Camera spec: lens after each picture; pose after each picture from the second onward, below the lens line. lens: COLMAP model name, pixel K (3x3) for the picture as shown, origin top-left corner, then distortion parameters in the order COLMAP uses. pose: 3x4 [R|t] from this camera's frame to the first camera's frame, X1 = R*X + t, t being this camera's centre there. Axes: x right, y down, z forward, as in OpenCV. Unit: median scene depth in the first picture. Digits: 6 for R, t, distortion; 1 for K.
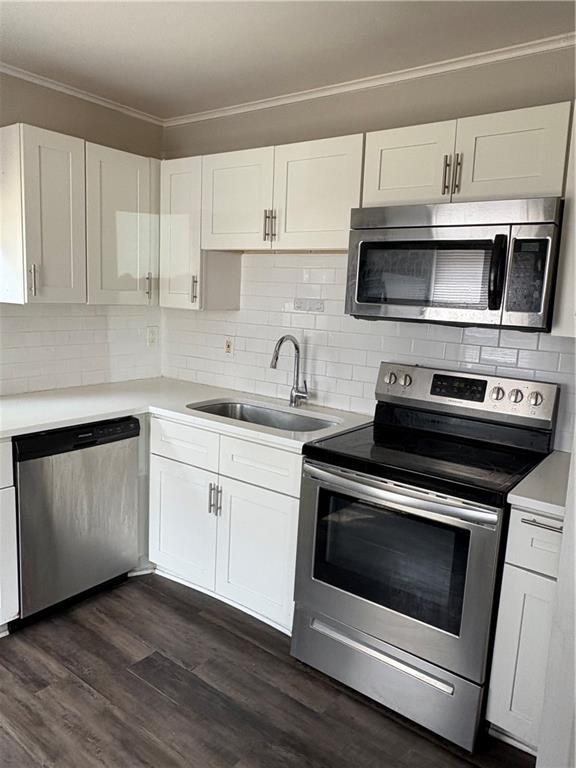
lens RADIAL K [[580.6, 0, 306.2], [0, 580.6, 383.6], [0, 0, 1]] dist [0.025648, -0.039418]
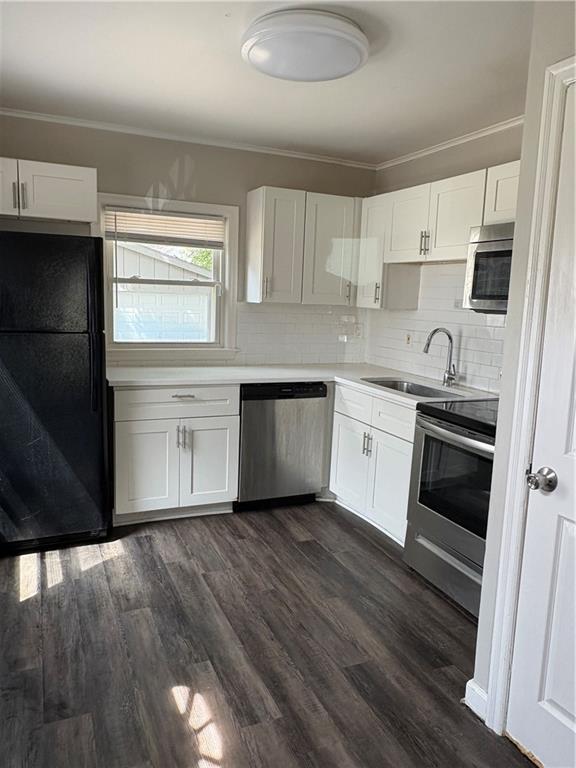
lens RADIAL K [[580.6, 0, 289.7], [0, 580.6, 383.4], [0, 0, 1]] dist [0.025648, -0.039418]
pose [[0.873622, 0.063679, -0.482420, 0.319781], [-0.076504, 0.997045, -0.006932, 0.075837], [0.480553, 0.042963, 0.875912, -0.278902]]
